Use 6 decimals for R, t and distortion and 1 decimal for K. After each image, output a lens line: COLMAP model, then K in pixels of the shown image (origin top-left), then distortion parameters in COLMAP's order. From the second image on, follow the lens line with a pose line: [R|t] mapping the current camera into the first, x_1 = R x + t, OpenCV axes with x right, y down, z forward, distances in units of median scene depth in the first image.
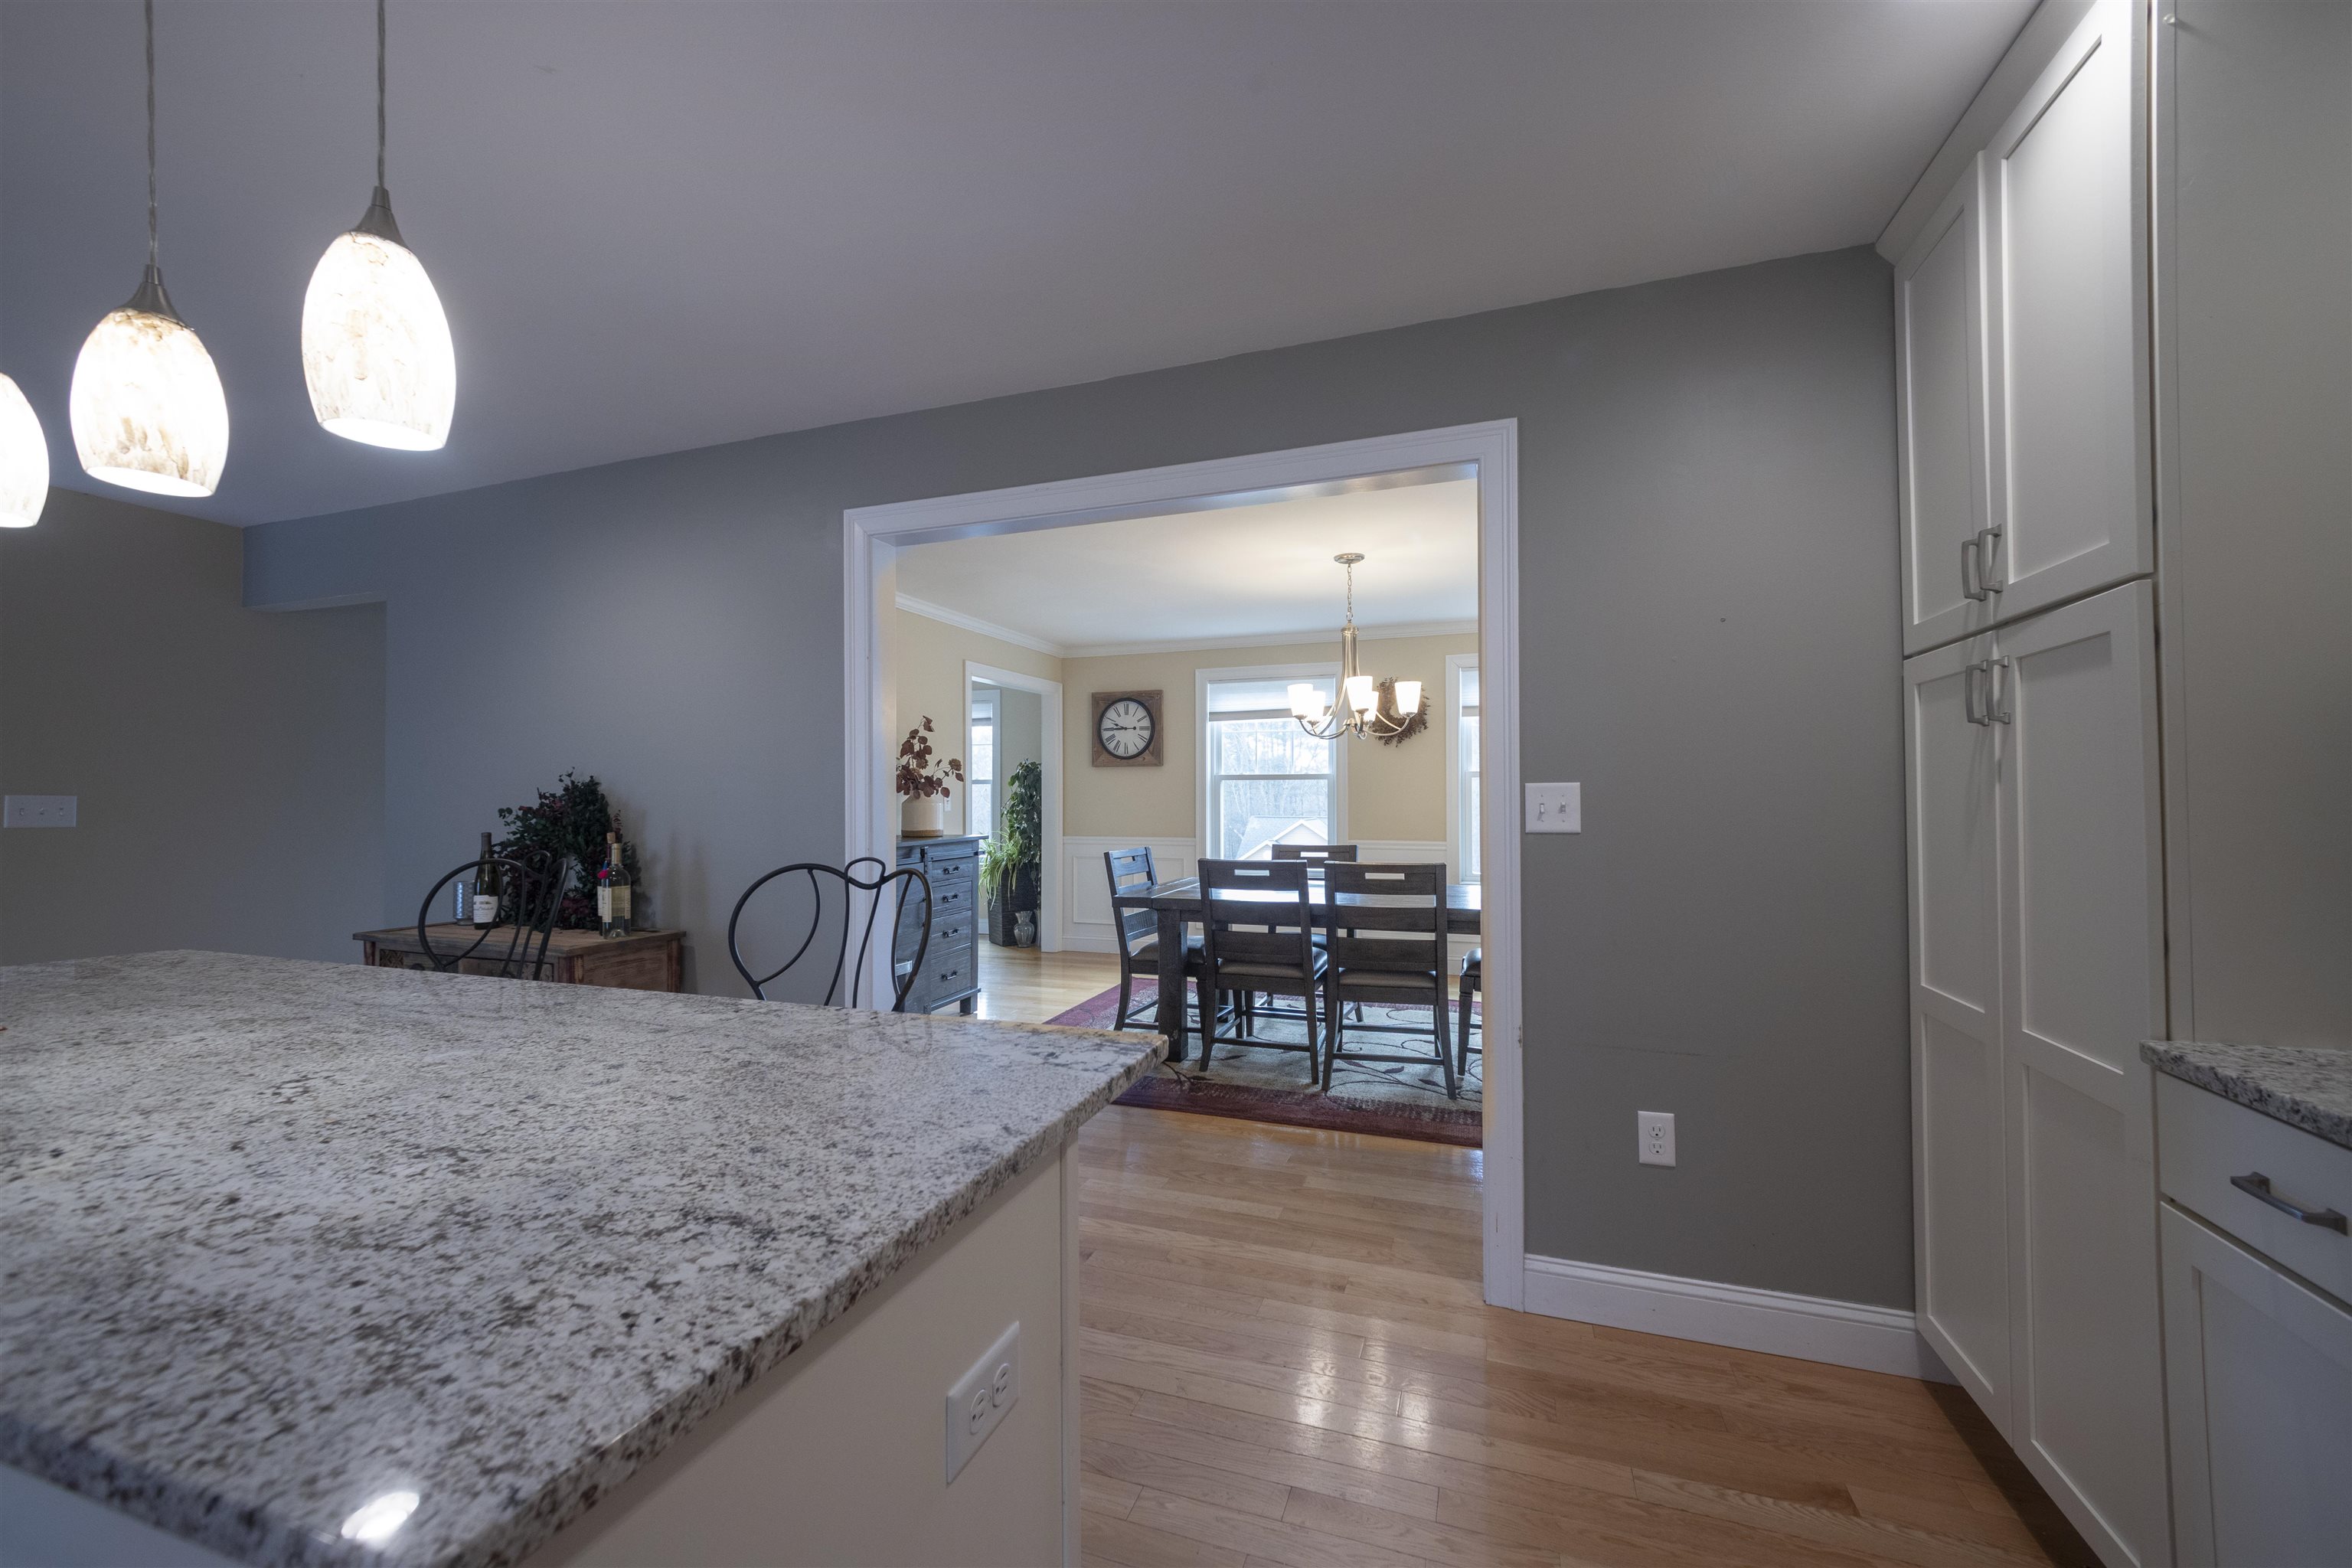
lens RADIAL K [[901.5, 0, 1182.5], [0, 901.5, 783.8], [0, 0, 1]] dist [0.003428, 0.000122]
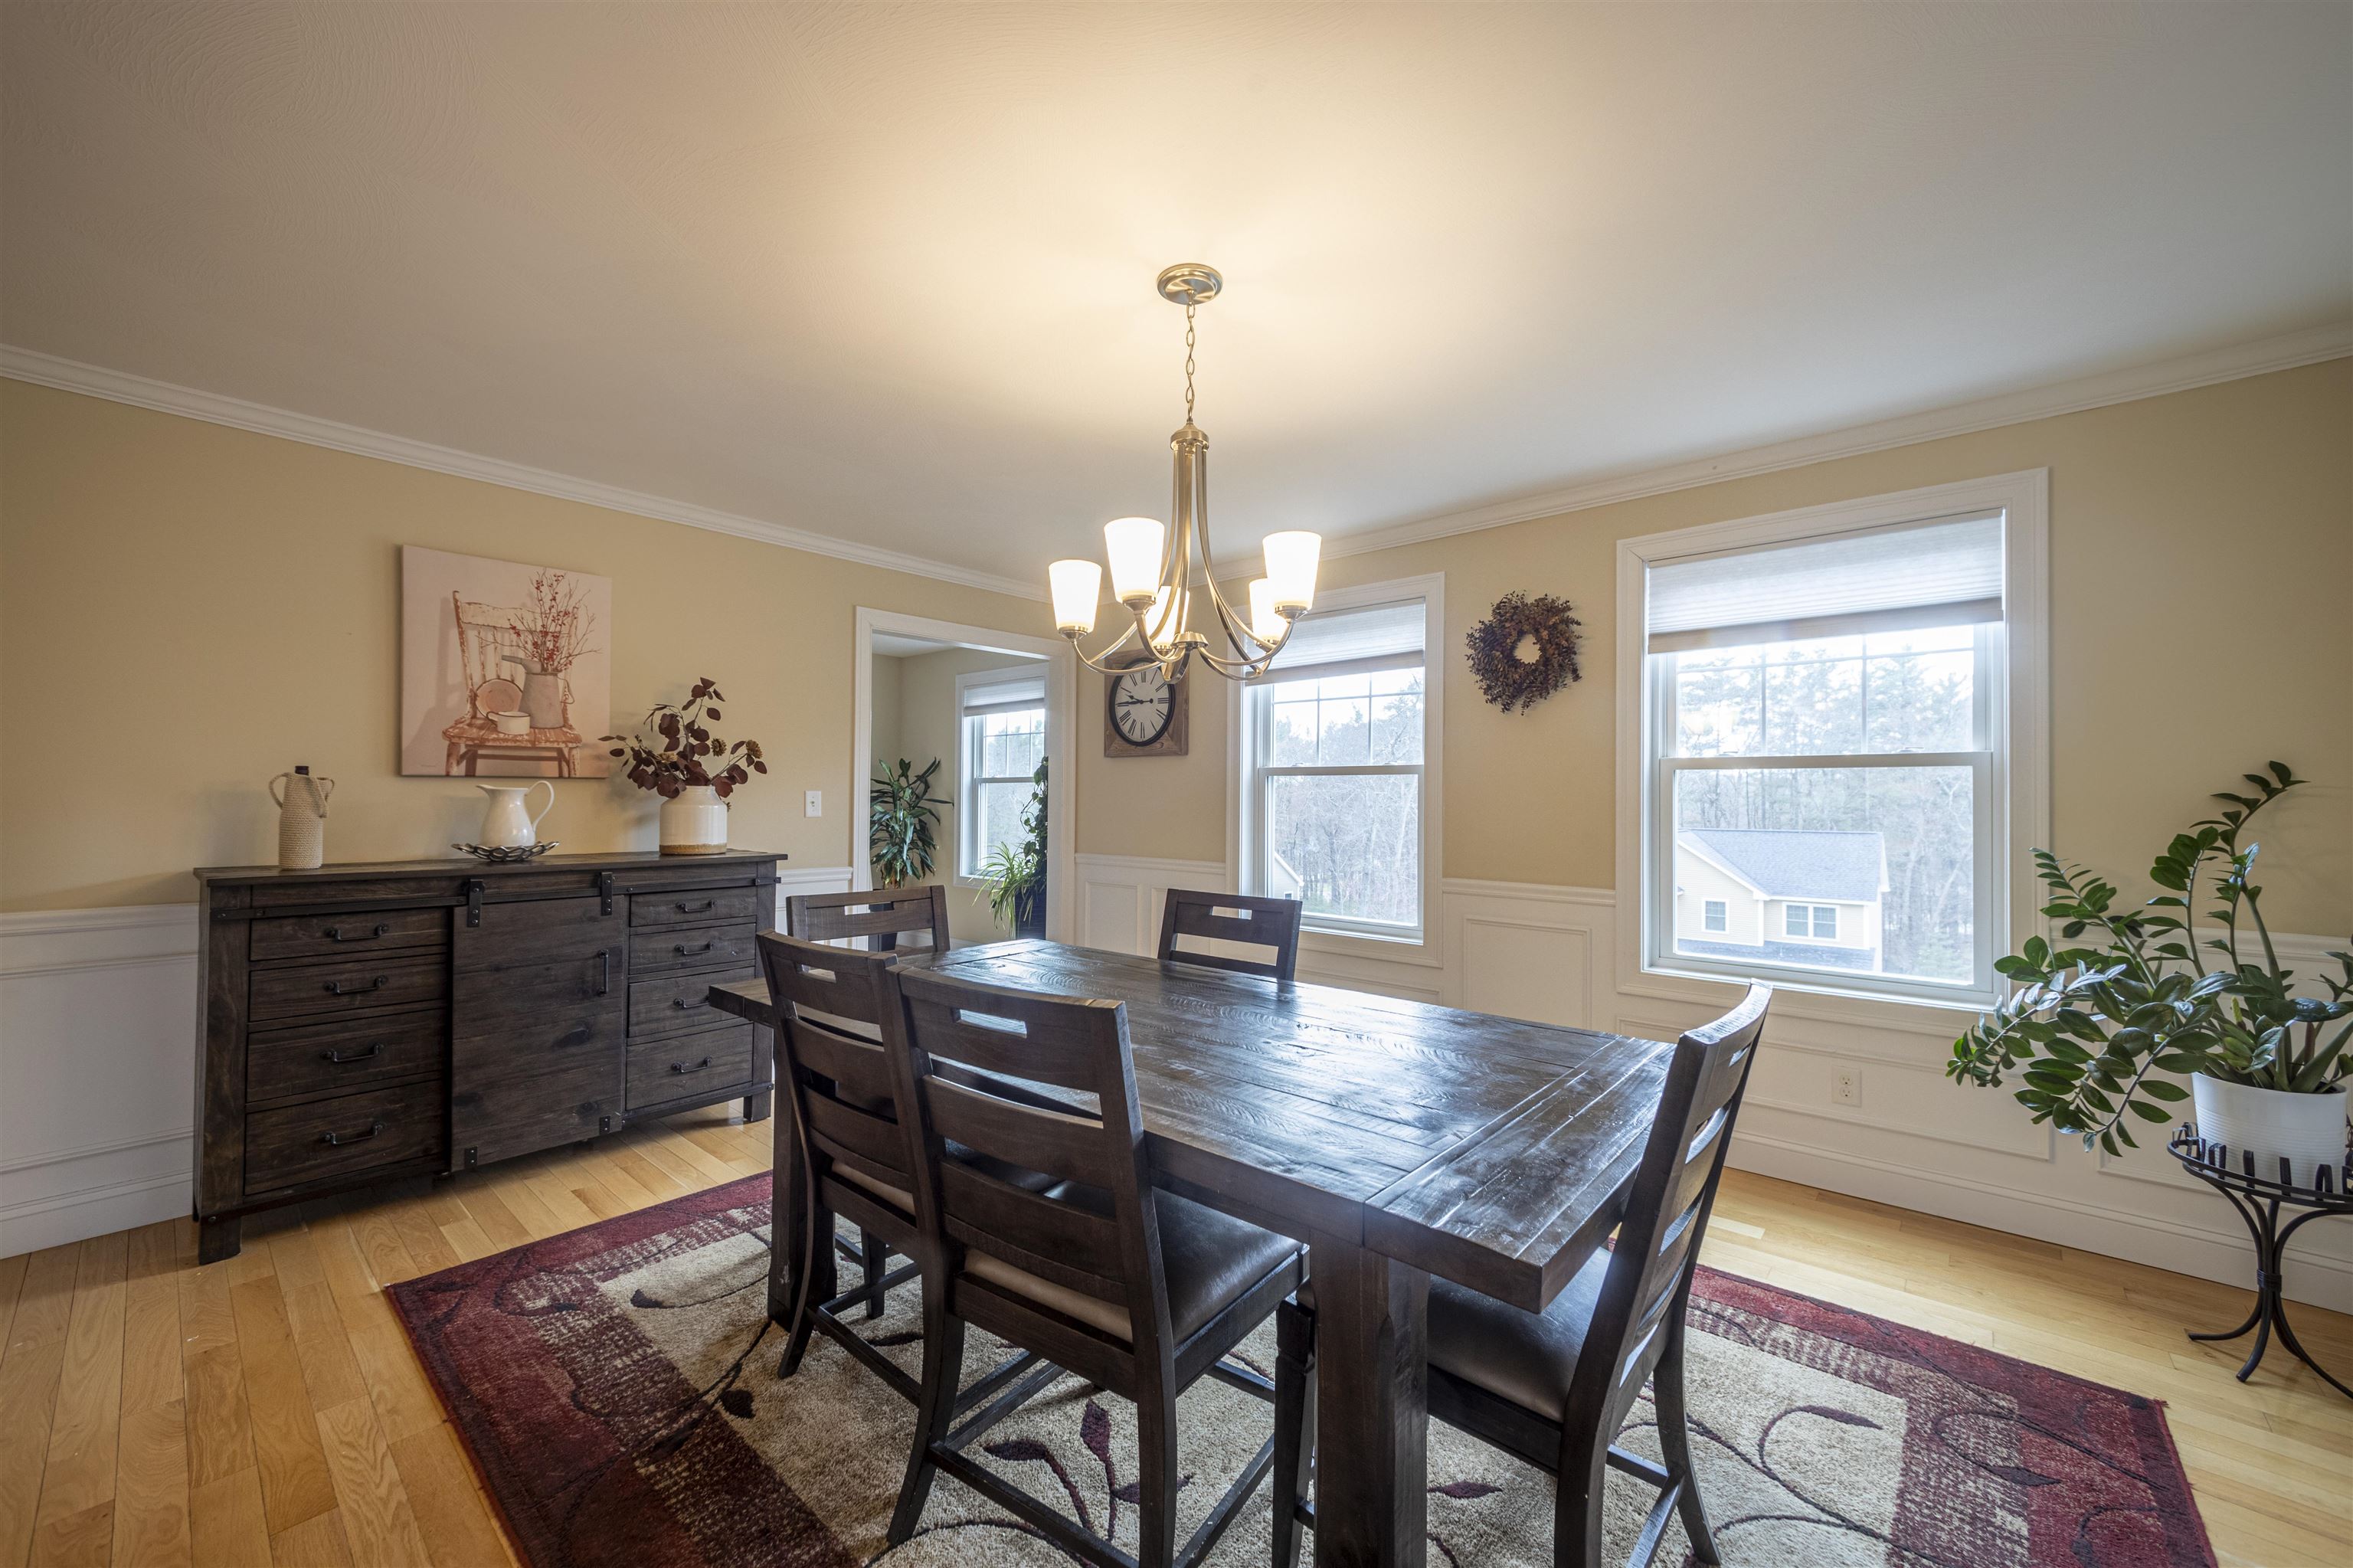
lens RADIAL K [[901.9, 0, 1183.0], [0, 901.9, 783.8], [0, 0, 1]] dist [0.003428, 0.000122]
pose [[0.929389, 0.002430, -0.369093, 0.411538], [-0.003811, 0.999988, -0.003012, 0.007626], [0.369081, 0.004206, 0.929388, 0.661619]]
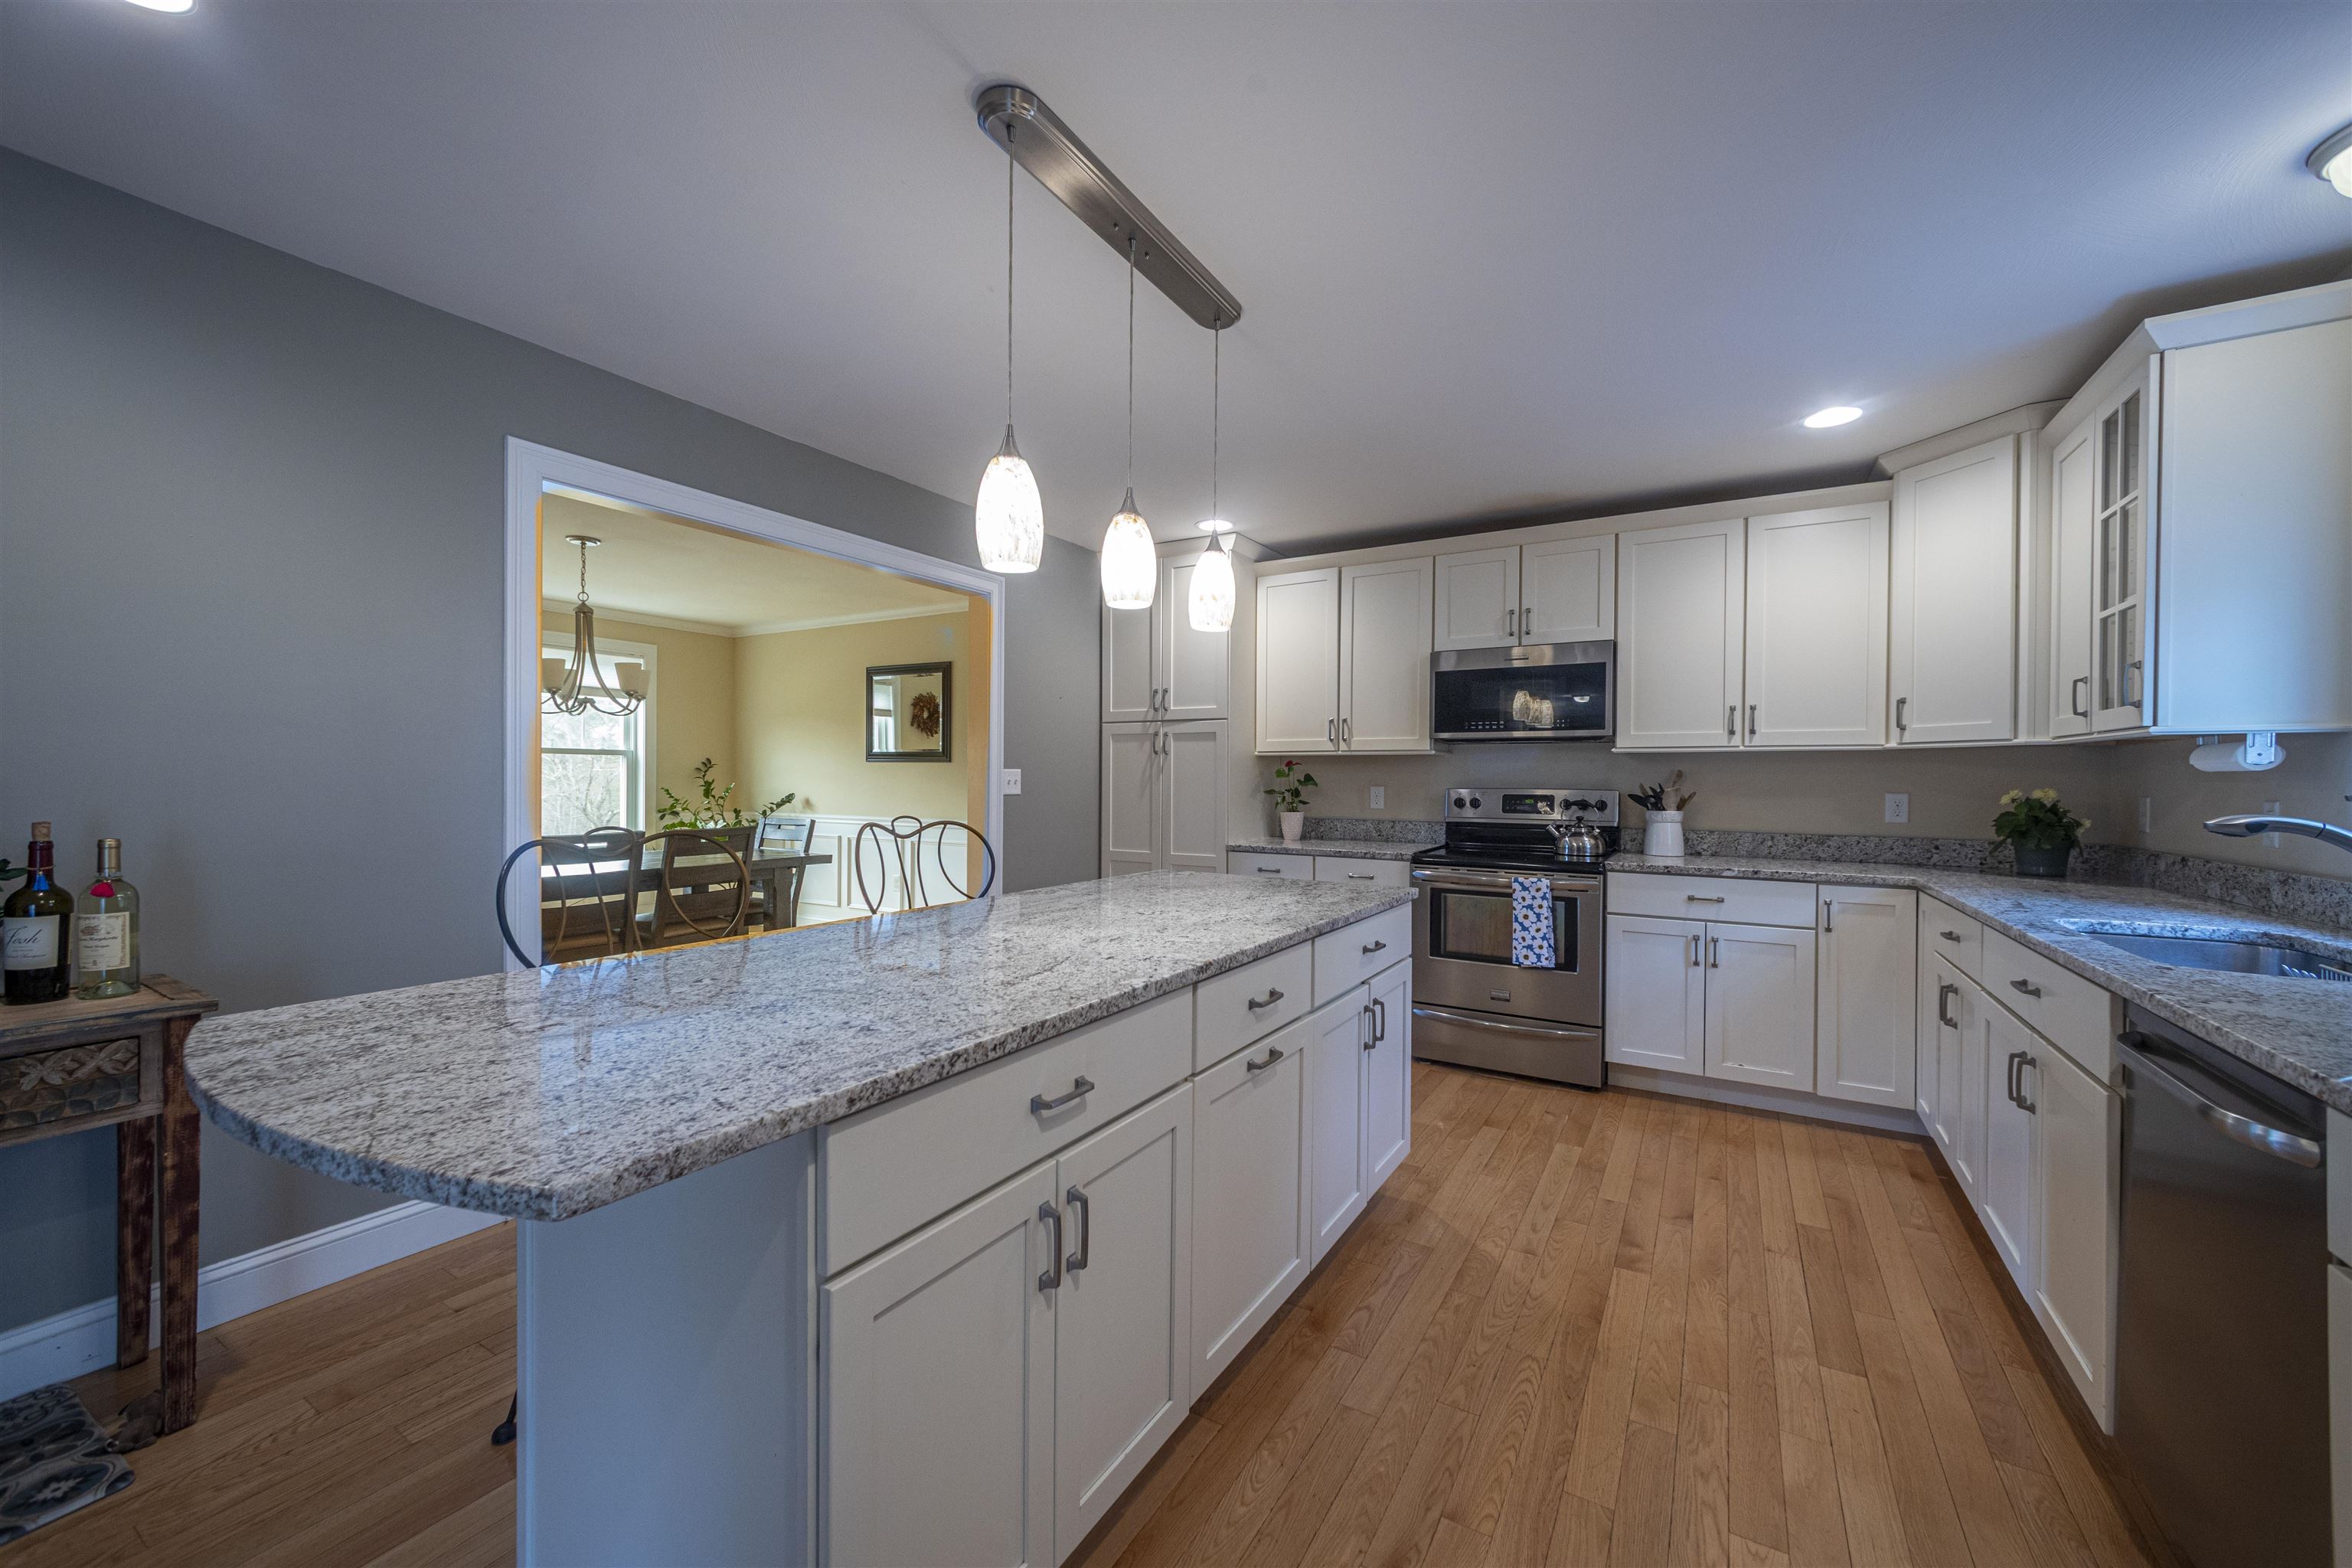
lens RADIAL K [[901.5, 0, 1182.5], [0, 901.5, 783.8], [0, 0, 1]] dist [0.003428, 0.000122]
pose [[0.191497, -0.002768, 0.981489, -0.807986], [-0.024429, 0.999673, 0.007585, 0.003329], [-0.981189, -0.025429, 0.191367, 0.145405]]
